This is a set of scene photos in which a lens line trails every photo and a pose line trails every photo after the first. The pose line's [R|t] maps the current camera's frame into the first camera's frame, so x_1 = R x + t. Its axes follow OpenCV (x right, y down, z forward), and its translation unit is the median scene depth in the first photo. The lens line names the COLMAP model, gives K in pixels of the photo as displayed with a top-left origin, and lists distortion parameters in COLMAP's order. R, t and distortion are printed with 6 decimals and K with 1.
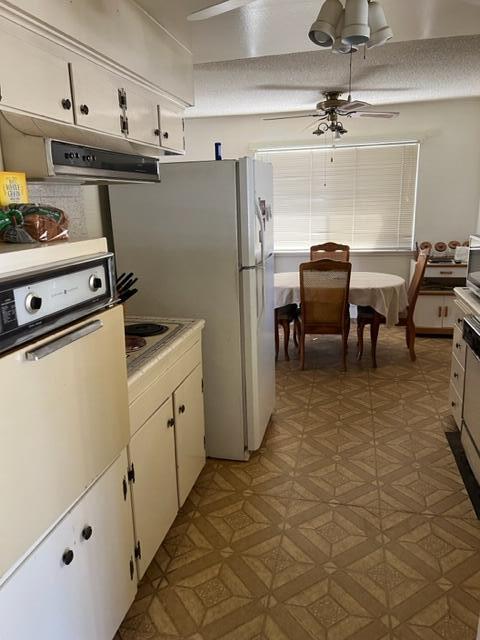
lens RADIAL K [[483.2, 0, 240.0], [0, 483.2, 320.0], [0, 0, 1]] dist [0.051163, -0.073232]
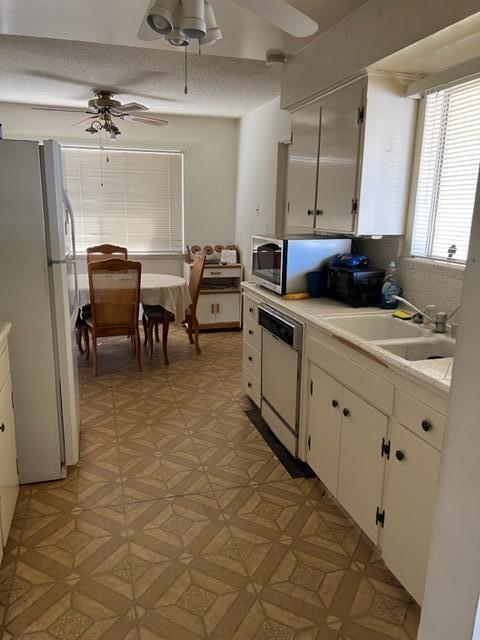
lens RADIAL K [[475.4, 0, 240.0], [0, 475.4, 320.0], [0, 0, 1]] dist [0.051272, -0.070510]
pose [[0.867530, -0.066906, 0.492865, -0.089889], [0.075383, 0.997151, 0.002674, 0.013787], [-0.491640, 0.034834, 0.870102, 0.038282]]
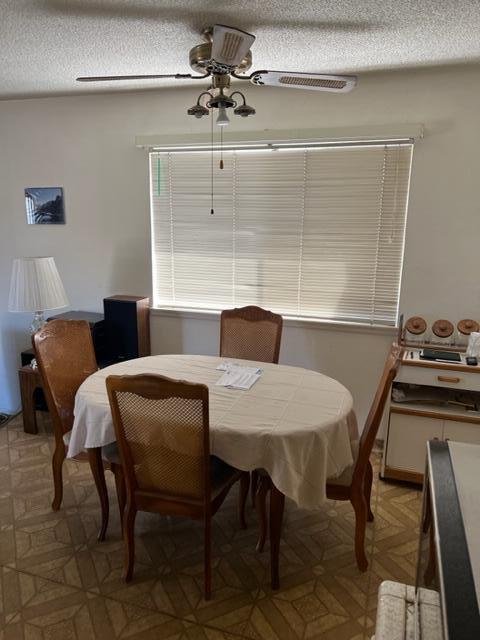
lens RADIAL K [[483.2, 0, 240.0], [0, 483.2, 320.0], [0, 0, 1]] dist [0.051163, -0.073232]
pose [[0.995034, 0.057958, -0.080919, 0.294076], [-0.060209, 0.997856, -0.025665, -0.171729], [0.079258, 0.030410, 0.996390, 0.555656]]
